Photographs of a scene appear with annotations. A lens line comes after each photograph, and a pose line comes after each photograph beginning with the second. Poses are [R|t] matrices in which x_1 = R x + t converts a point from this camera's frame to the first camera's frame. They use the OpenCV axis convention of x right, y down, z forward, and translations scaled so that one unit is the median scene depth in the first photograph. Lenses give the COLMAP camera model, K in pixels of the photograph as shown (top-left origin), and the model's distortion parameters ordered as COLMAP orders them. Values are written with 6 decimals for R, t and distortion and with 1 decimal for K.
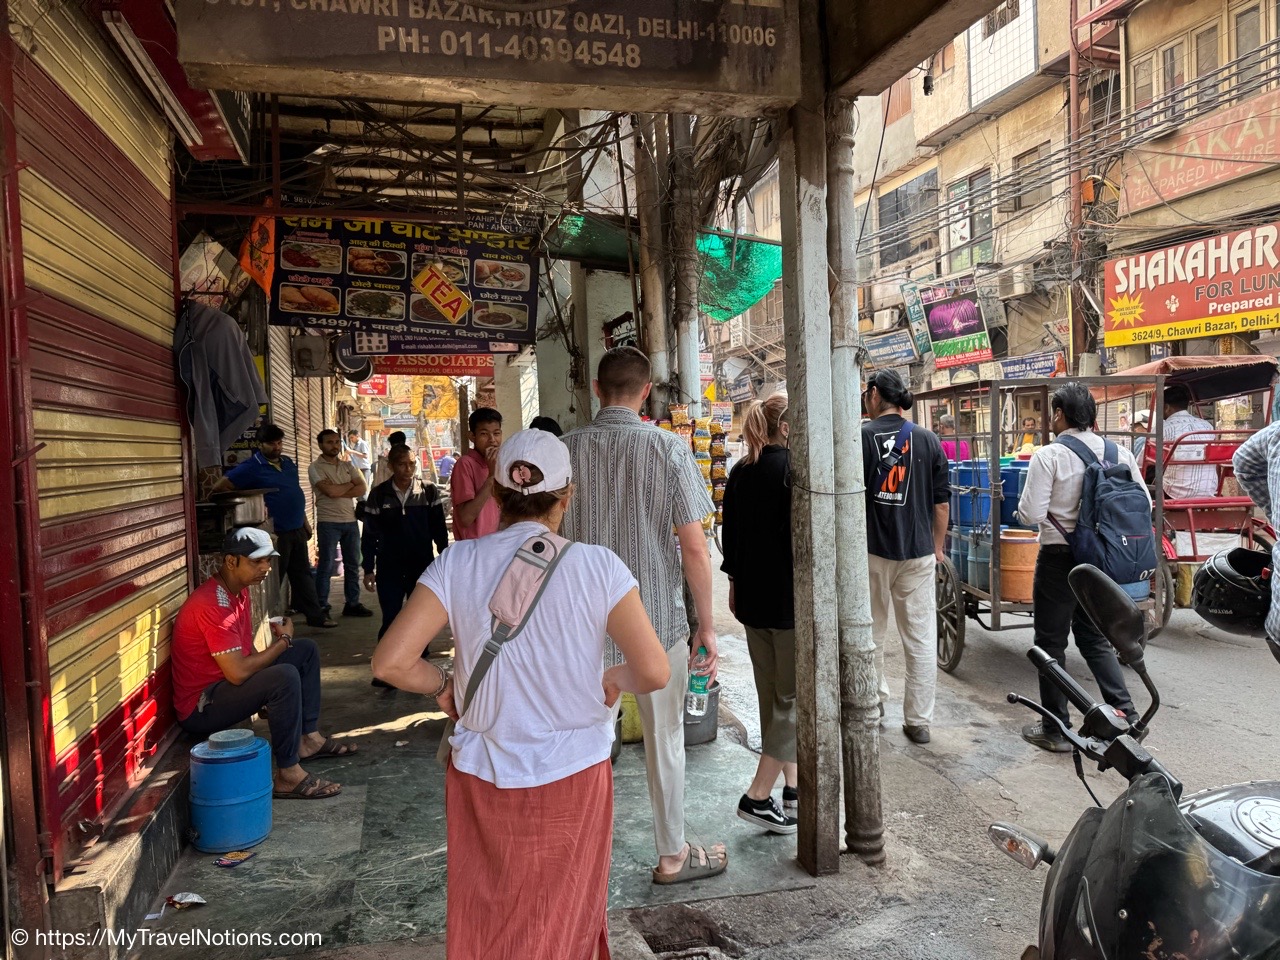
lens RADIAL K [[928.4, 0, 640.0], [0, 928.4, 480.0], [0, 0, 1]] dist [0.086977, -0.110869]
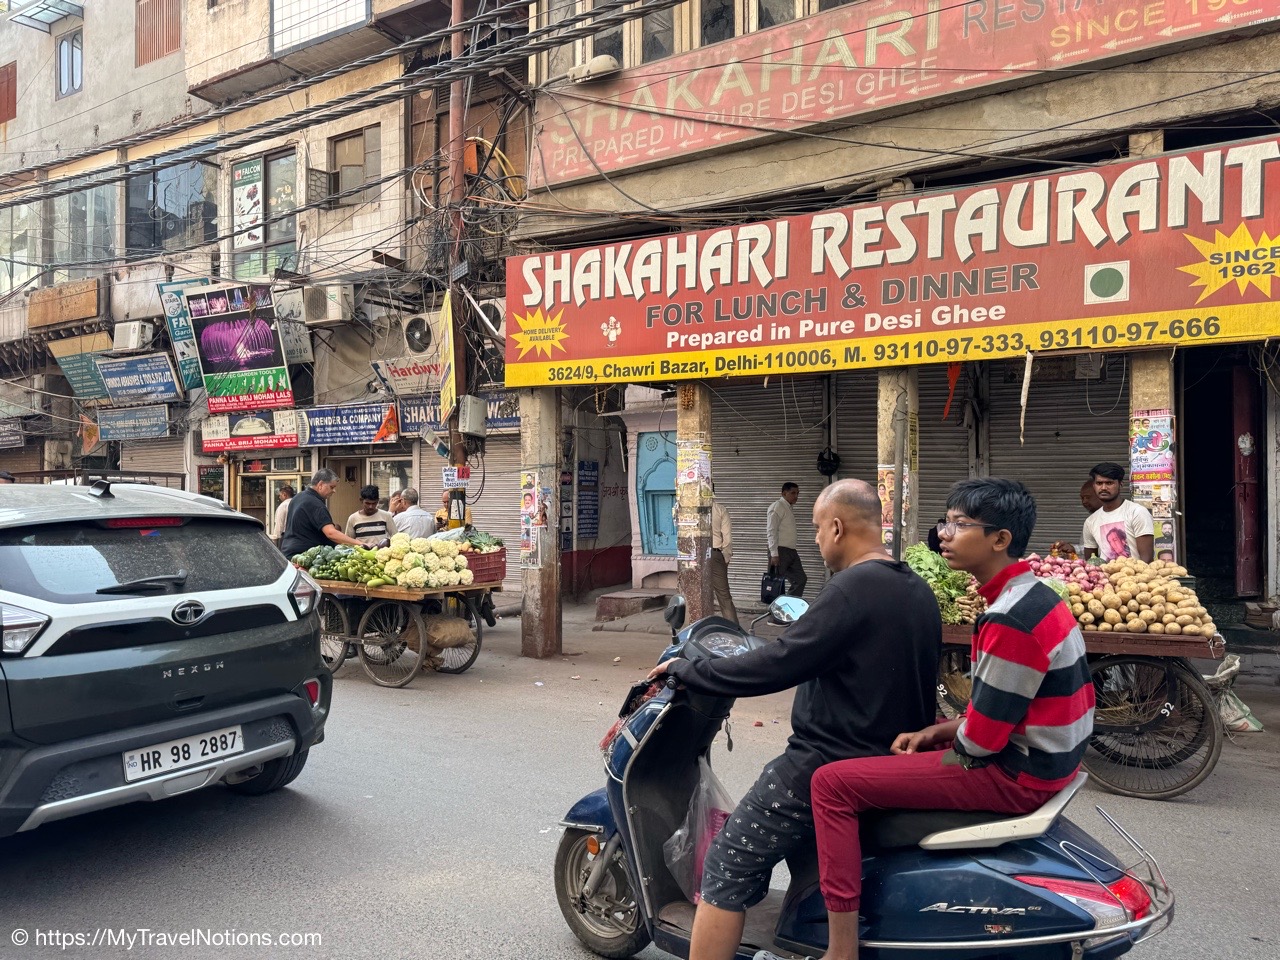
lens RADIAL K [[928.4, 0, 640.0], [0, 928.4, 480.0], [0, 0, 1]] dist [0.086977, -0.110869]
pose [[0.728416, 0.051495, 0.683198, 0.084141], [-0.002013, 0.997328, -0.073026, -0.020301], [-0.685133, 0.051819, 0.726573, 0.313757]]
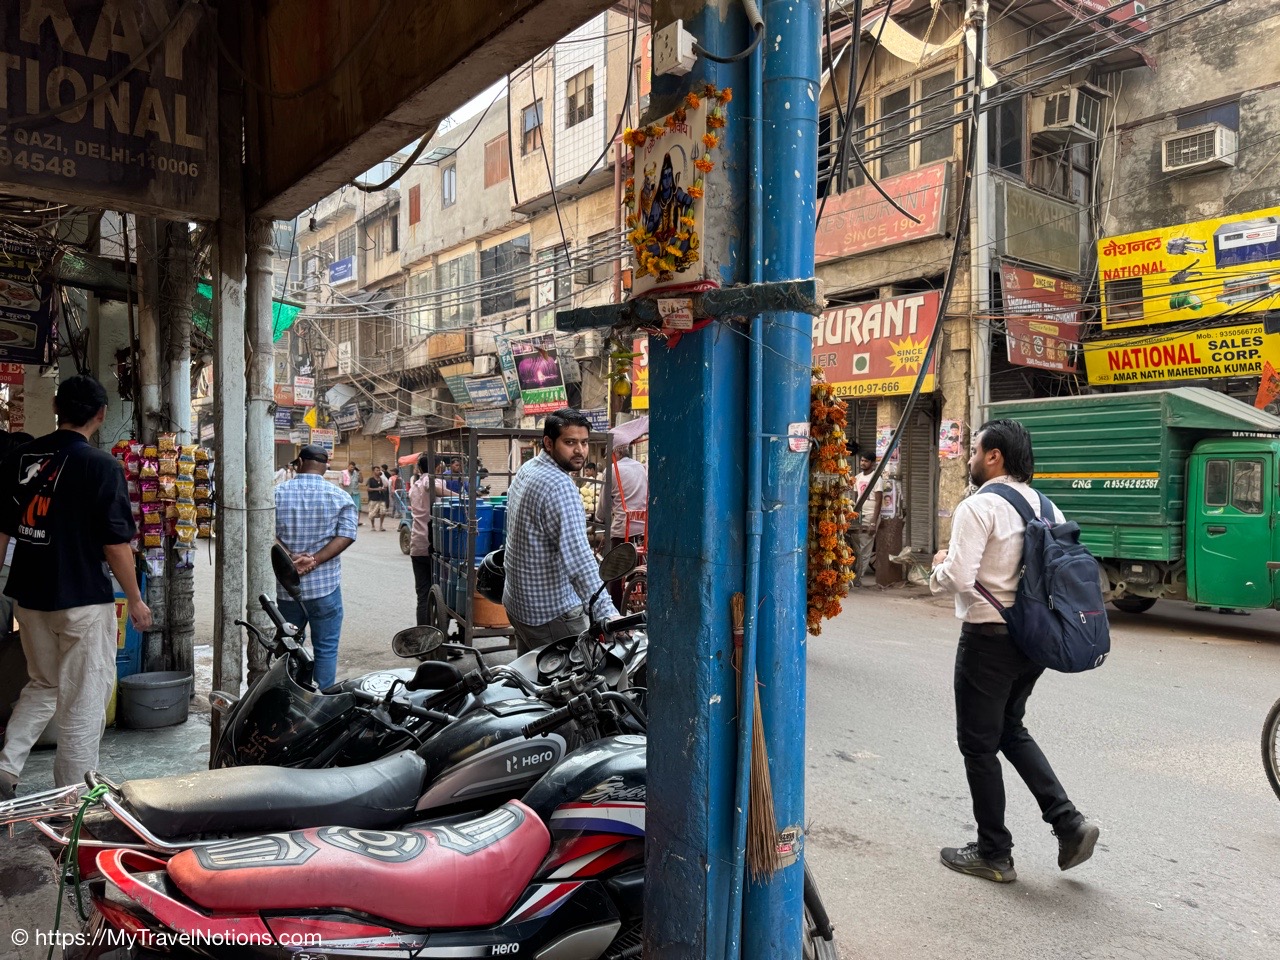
lens RADIAL K [[924.4, 0, 637.3], [0, 924.4, 495.2], [0, 0, 1]] dist [0.138997, -0.147186]
pose [[0.925315, 0.044668, 0.376558, 0.036421], [-0.037347, 0.998945, -0.026723, 0.001451], [-0.377355, 0.010664, 0.926007, -0.078117]]
